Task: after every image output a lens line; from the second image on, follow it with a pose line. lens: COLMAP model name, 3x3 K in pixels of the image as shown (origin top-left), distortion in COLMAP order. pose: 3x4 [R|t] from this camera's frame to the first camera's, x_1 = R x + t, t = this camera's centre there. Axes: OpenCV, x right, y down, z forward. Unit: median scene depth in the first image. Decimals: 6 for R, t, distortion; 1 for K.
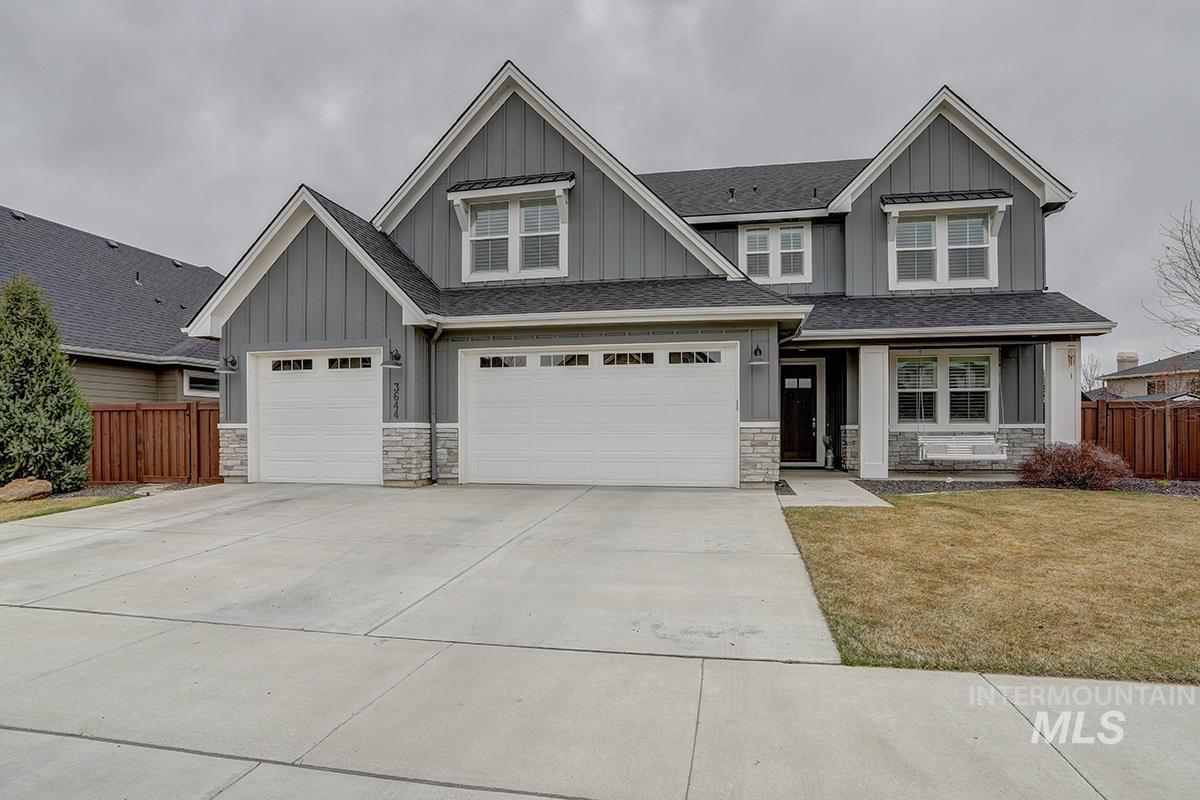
lens RADIAL K [[630.3, 0, 623.3], [0, 630.3, 427.6], [0, 0, 1]] dist [-0.031949, -0.000381]
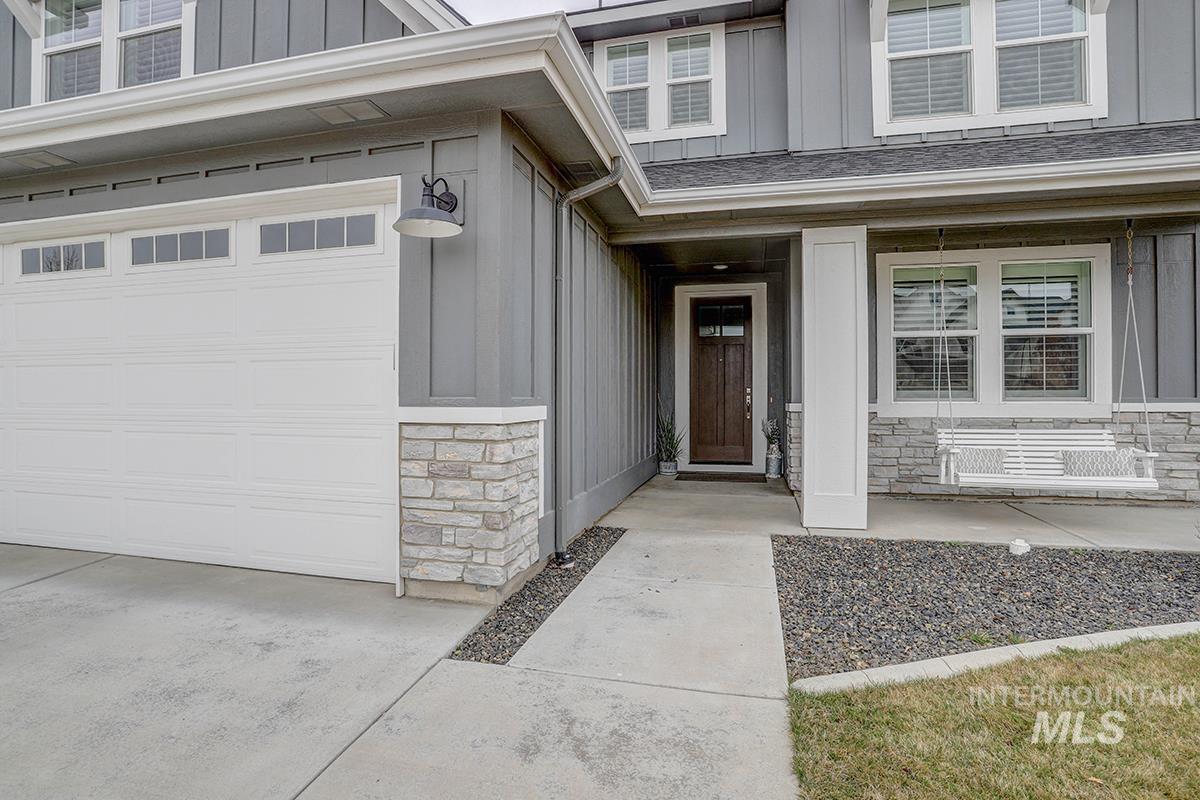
lens RADIAL K [[589.0, 0, 595.9], [0, 589.0, 393.9], [0, 0, 1]] dist [-0.029153, 0.004191]
pose [[0.996566, -0.000709, -0.082801, 0.271778], [0.000670, 1.000000, -0.000491, -0.013635], [0.082801, 0.000434, 0.996566, 0.583194]]
